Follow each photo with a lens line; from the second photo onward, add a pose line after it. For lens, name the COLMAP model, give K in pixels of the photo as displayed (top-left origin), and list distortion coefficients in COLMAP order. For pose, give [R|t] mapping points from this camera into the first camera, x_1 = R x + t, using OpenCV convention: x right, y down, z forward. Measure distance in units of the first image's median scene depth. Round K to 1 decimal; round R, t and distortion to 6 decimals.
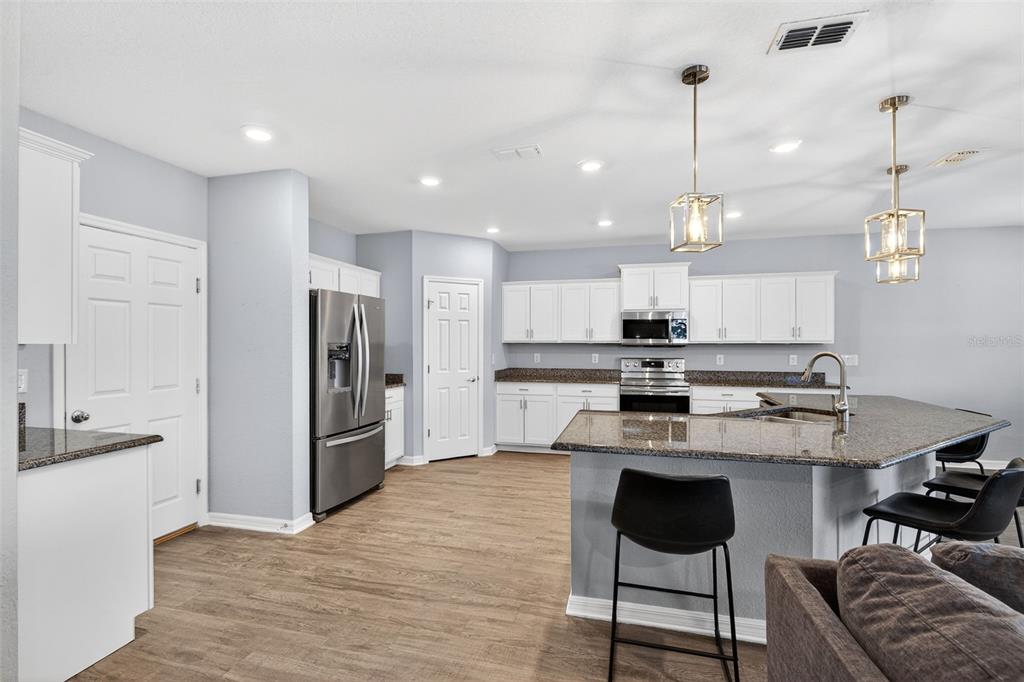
lens RADIAL K [[463.1, 0, 512.2], [0, 463.1, 337.6], [0, 0, 1]] dist [0.006239, 0.000242]
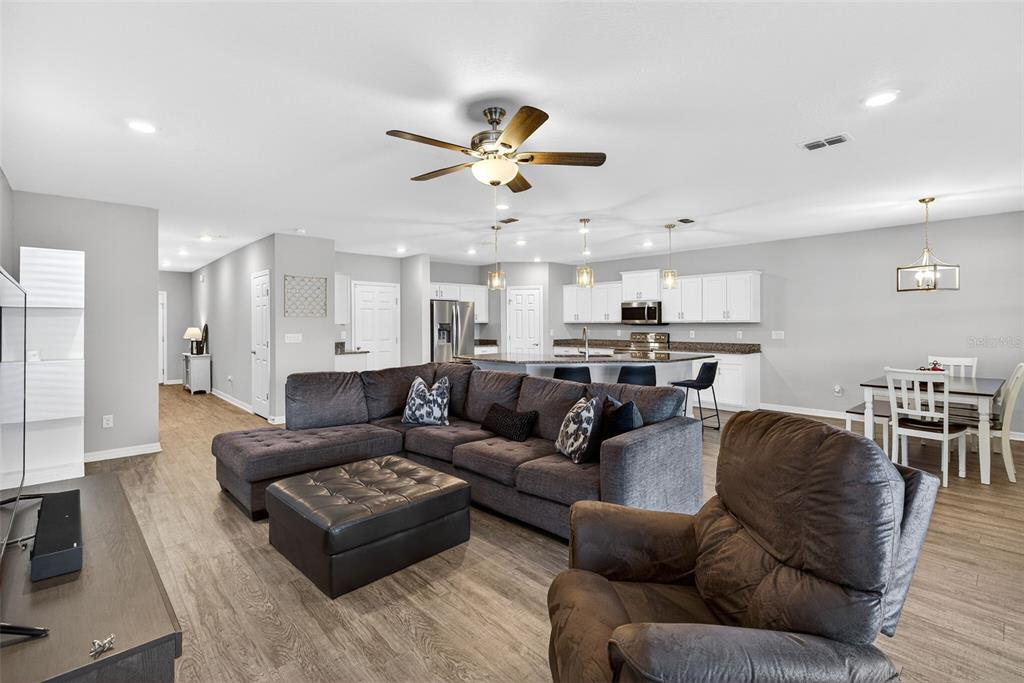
lens RADIAL K [[463.1, 0, 521.2], [0, 463.1, 322.1], [0, 0, 1]] dist [0.006239, 0.000242]
pose [[0.855681, -0.007933, -0.517443, 0.755575], [0.012315, 0.999911, 0.005035, -0.002525], [0.517358, -0.010680, 0.855703, -0.511787]]
